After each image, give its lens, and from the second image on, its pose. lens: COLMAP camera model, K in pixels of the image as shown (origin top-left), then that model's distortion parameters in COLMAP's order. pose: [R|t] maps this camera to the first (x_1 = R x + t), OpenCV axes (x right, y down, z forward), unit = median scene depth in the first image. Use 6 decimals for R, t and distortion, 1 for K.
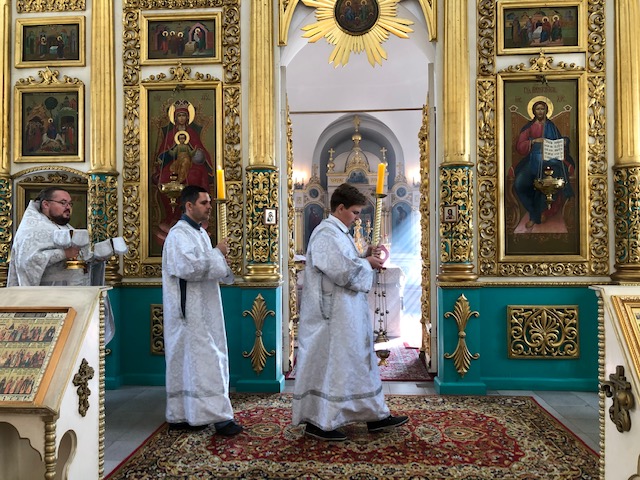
lens RADIAL K [[529.7, 0, 321.0], [0, 529.7, 232.8], [0, 0, 1]] dist [0.037119, -0.045491]
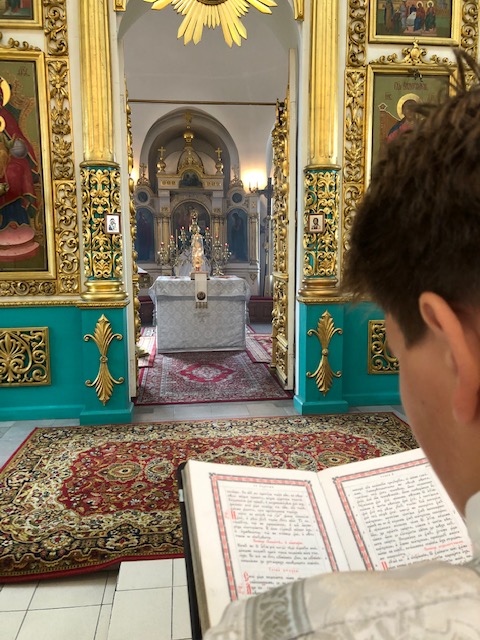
lens RADIAL K [[529.7, 0, 238.9], [0, 529.7, 314.5], [0, 0, 1]] dist [0.037119, -0.045491]
pose [[0.982586, -0.022250, 0.184469, -0.056465], [-0.004043, 0.990009, 0.140944, -0.008228], [-0.185762, -0.139236, 0.972680, 0.110771]]
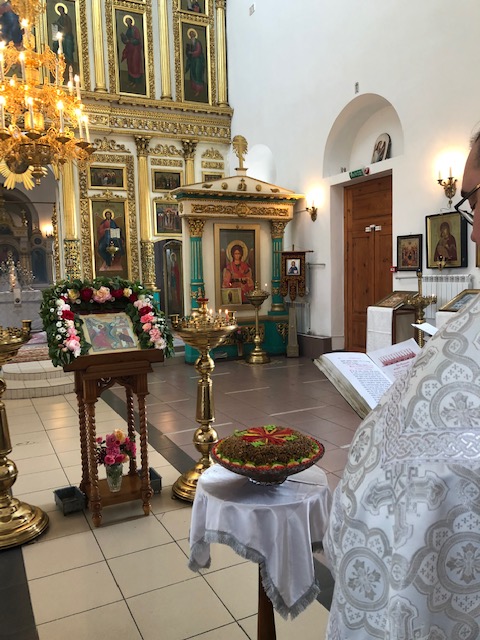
lens RADIAL K [[529.7, 0, 238.9], [0, 529.7, 314.5], [0, 0, 1]] dist [0.037119, -0.045491]
pose [[0.863406, -0.061148, 0.500791, -0.260031], [0.014094, 0.995164, 0.097212, -0.024991], [-0.504313, -0.076875, 0.860092, -1.230532]]
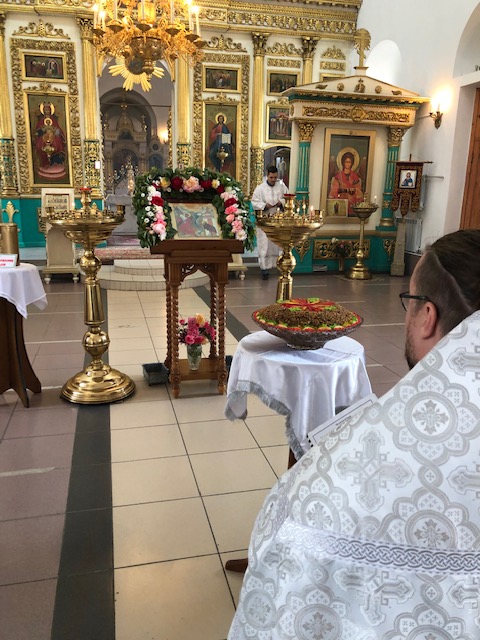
lens RADIAL K [[531.5, 0, 234.1], [0, 531.5, 311.8], [0, 0, 1]] dist [0.032233, -0.018759]
pose [[0.954504, -0.047844, 0.294334, -0.229032], [-0.026202, 0.969771, 0.242605, 0.005712], [-0.297044, -0.239279, 0.924397, -1.263435]]
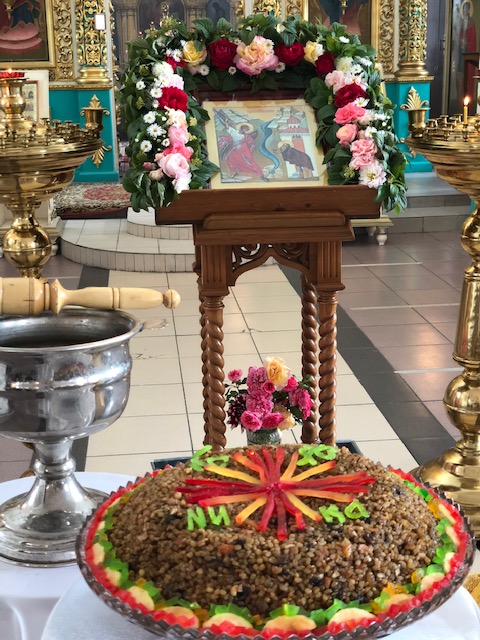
lens RADIAL K [[962.2, 0, 240.0], [0, 962.2, 320.0], [0, 0, 1]] dist [0.162461, -0.651298]
pose [[0.984976, -0.056075, 0.163333, -0.171821], [0.008745, 0.960796, 0.277120, 0.006445], [-0.172469, -0.271528, 0.946851, -1.104900]]
